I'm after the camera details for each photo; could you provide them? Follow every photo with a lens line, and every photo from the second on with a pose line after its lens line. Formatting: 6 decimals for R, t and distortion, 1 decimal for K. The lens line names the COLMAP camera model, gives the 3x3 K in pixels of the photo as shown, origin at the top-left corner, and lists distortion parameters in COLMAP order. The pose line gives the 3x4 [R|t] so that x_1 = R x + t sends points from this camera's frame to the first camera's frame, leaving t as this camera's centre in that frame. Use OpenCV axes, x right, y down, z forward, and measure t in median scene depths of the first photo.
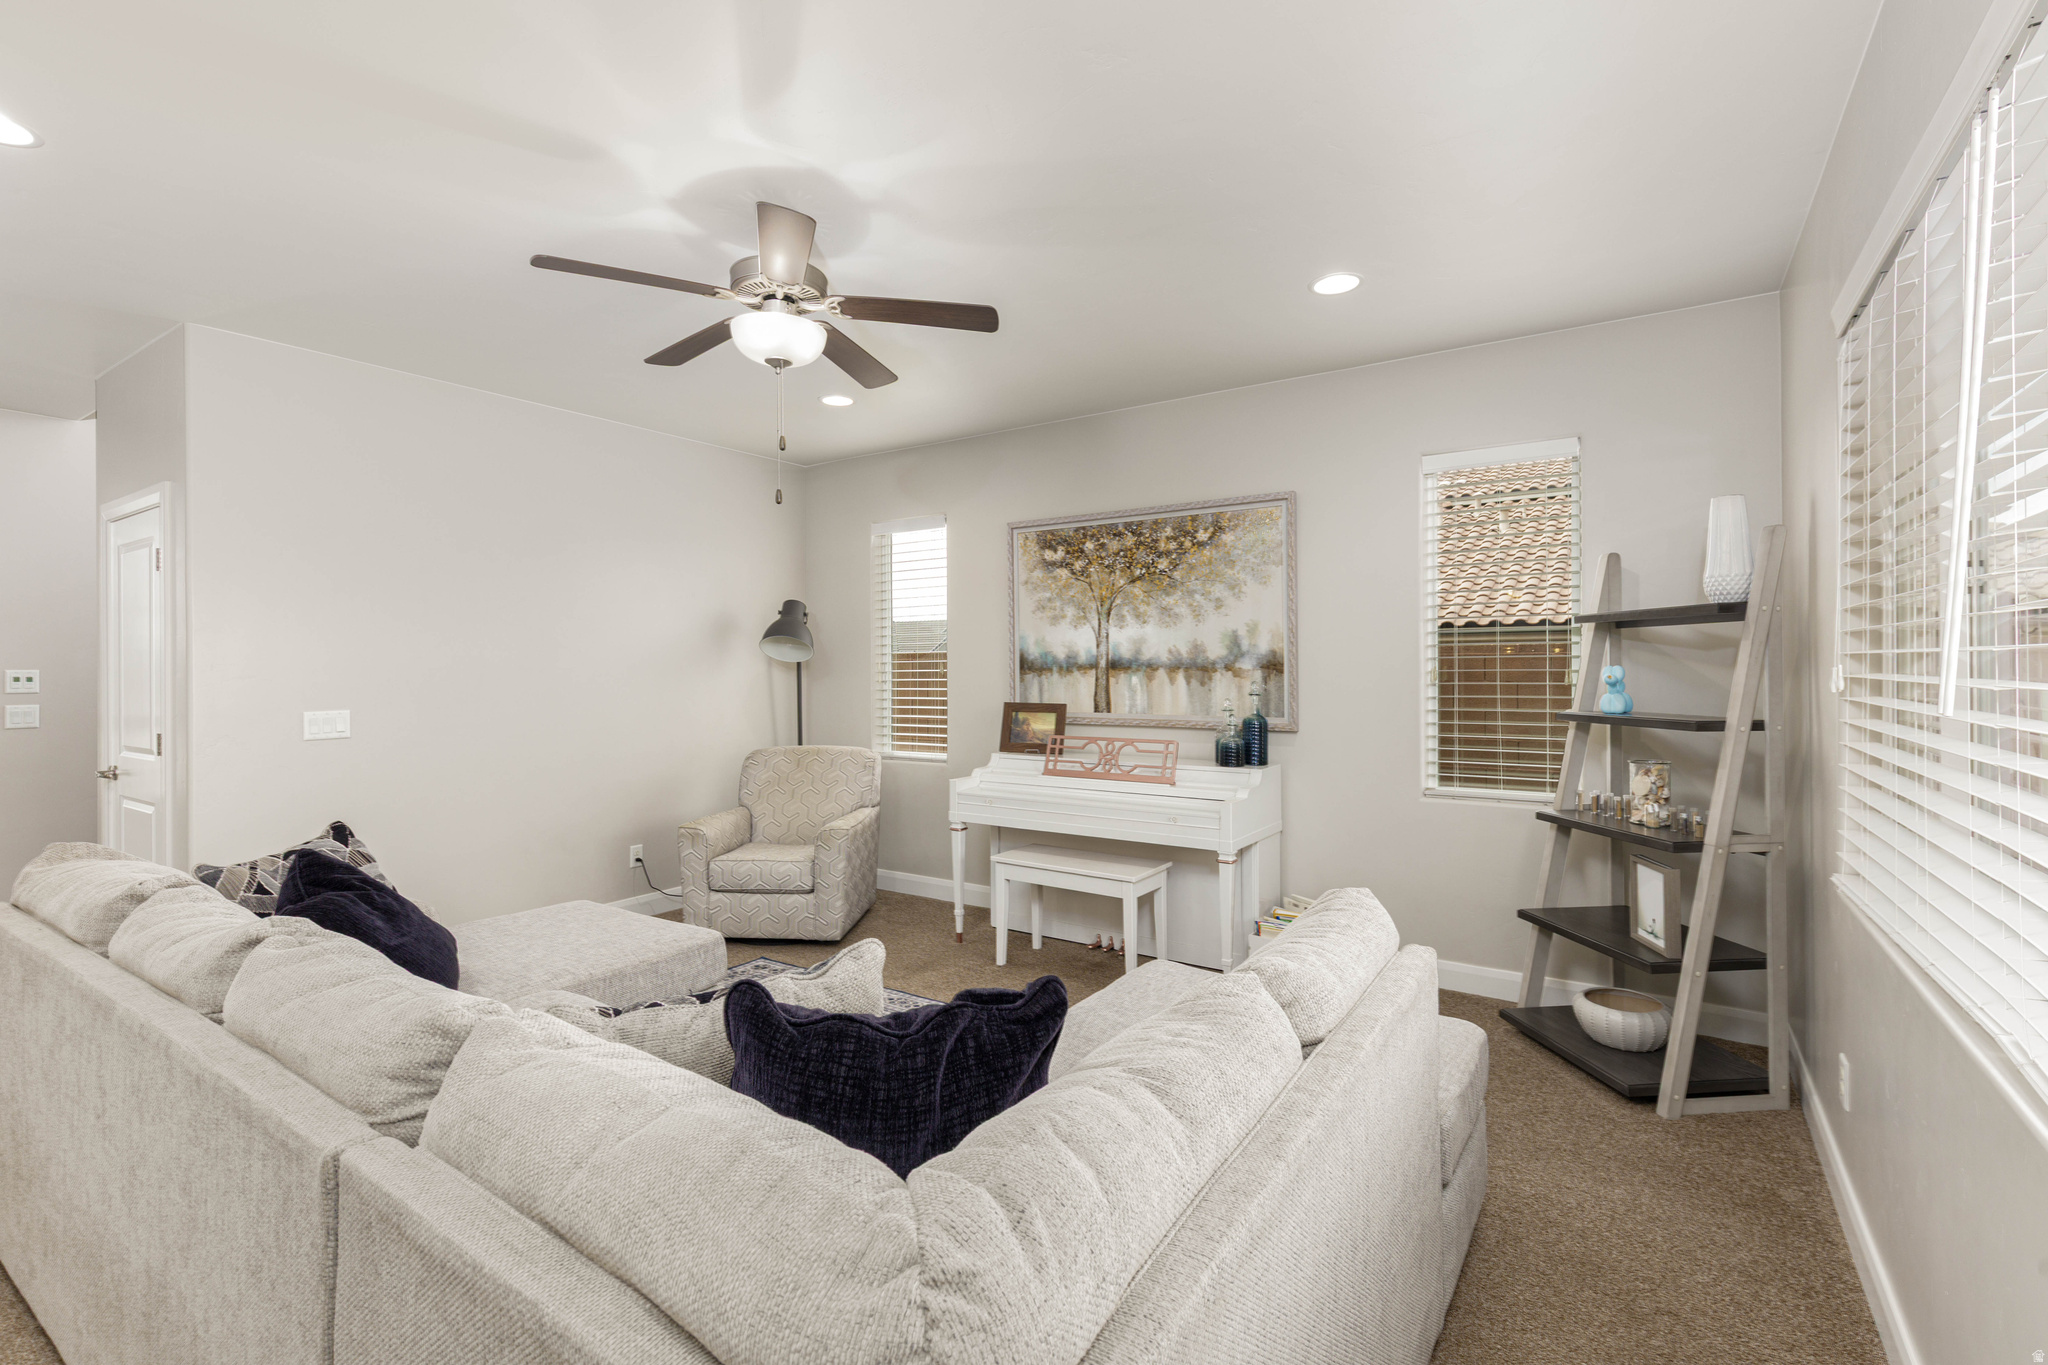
lens RADIAL K [[918.1, 0, 1025.4], [0, 918.1, 669.0], [0, 0, 1]] dist [-0.000016, -0.000285]
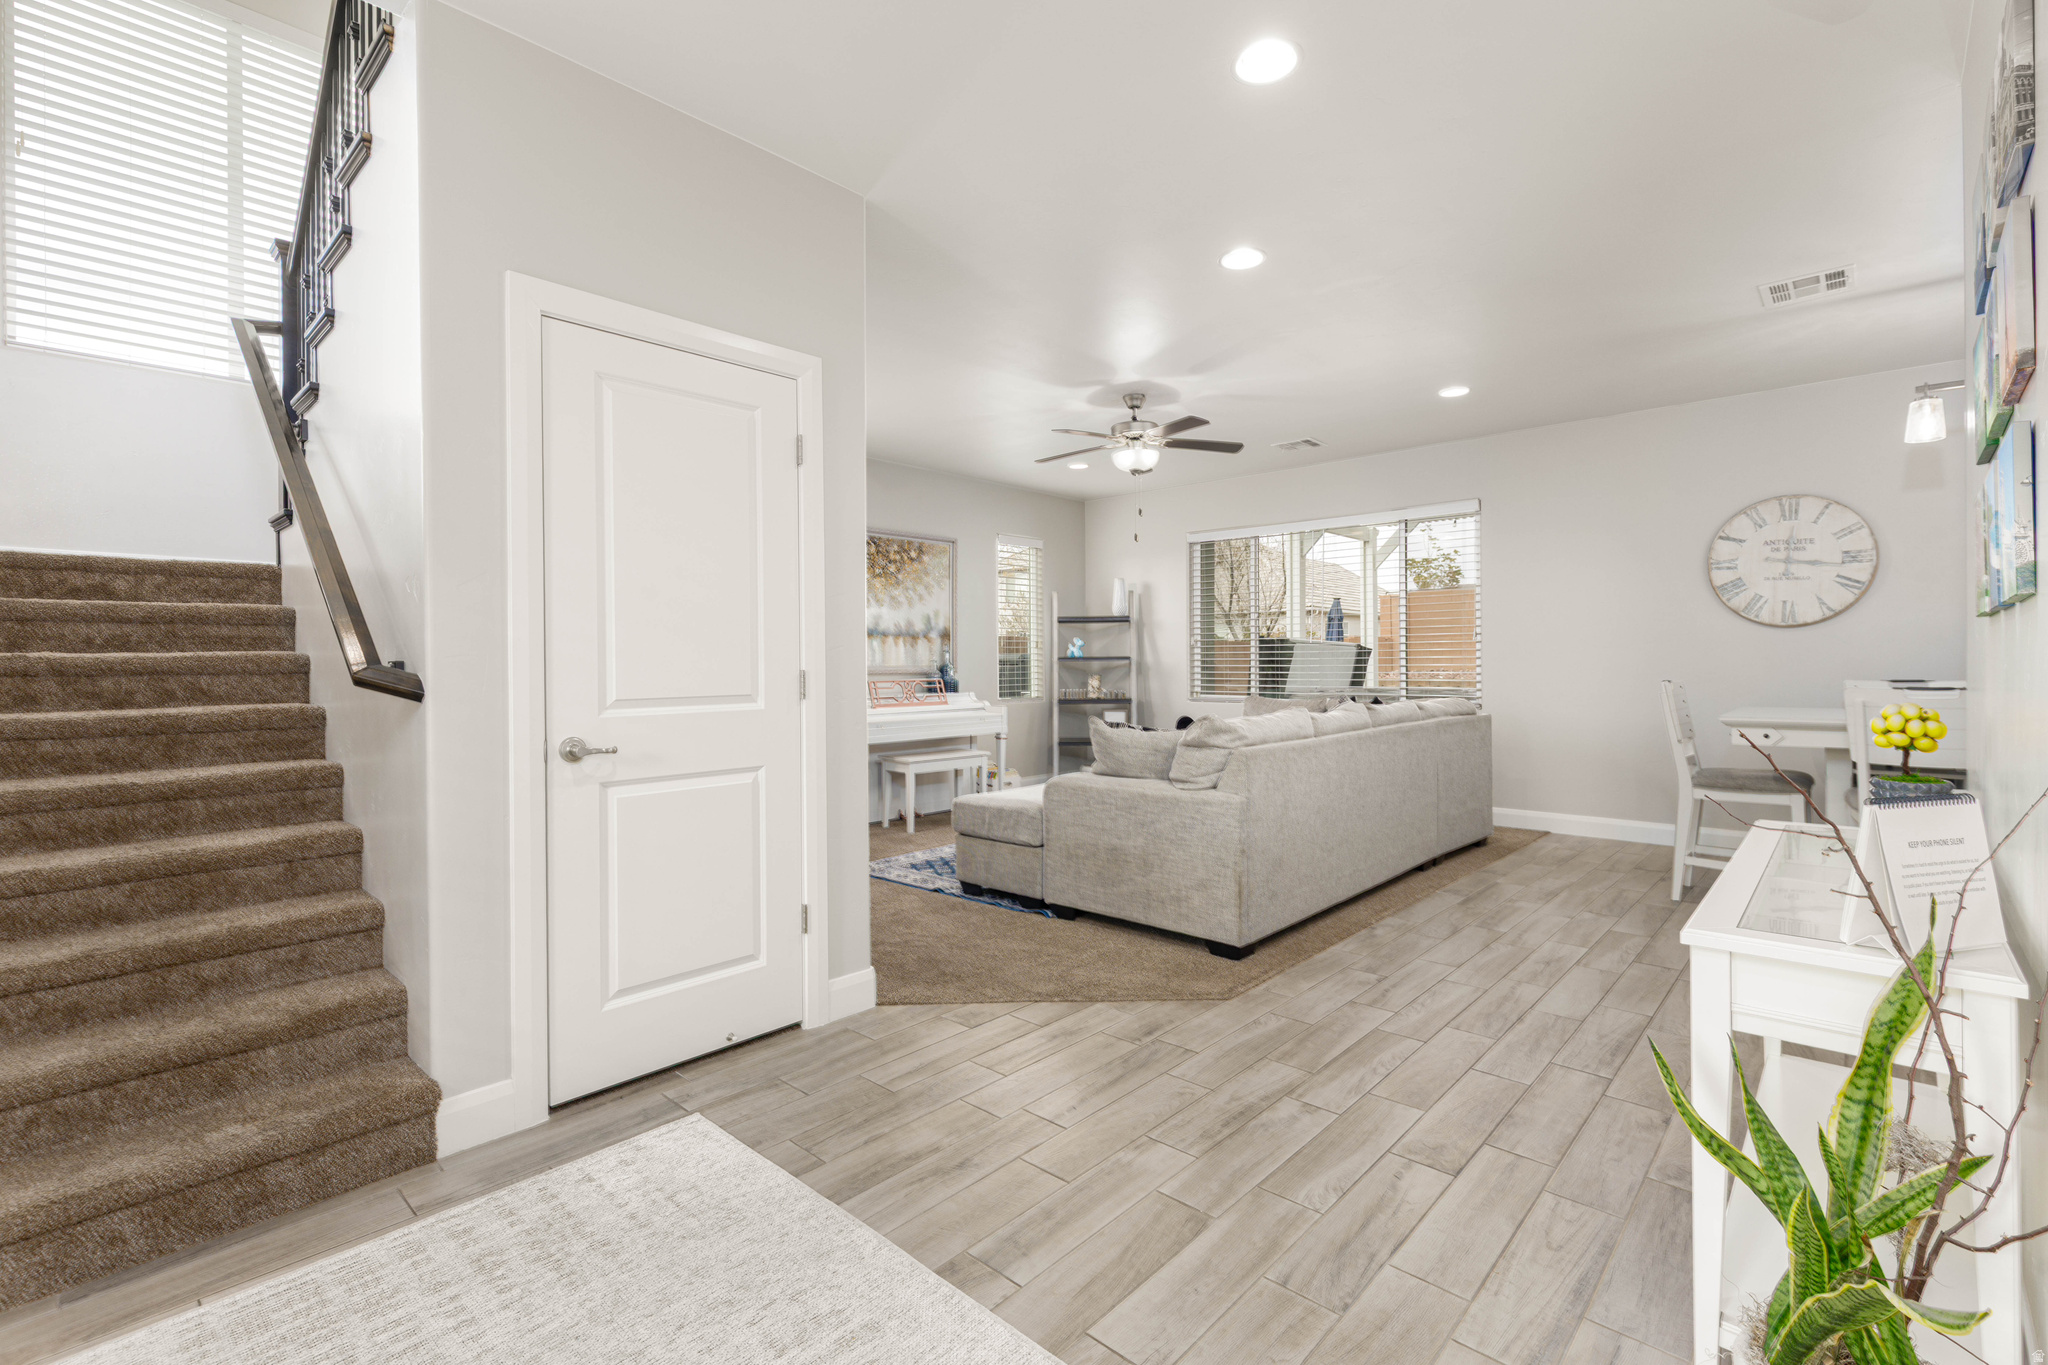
lens RADIAL K [[918.1, 0, 1025.4], [0, 918.1, 669.0], [0, 0, 1]] dist [-0.000016, -0.000285]
pose [[0.154114, -0.001625, 0.988052, -1.365554], [0.004972, 0.999987, 0.000870, 0.055802], [-0.988040, 0.004779, 0.154121, 0.554856]]
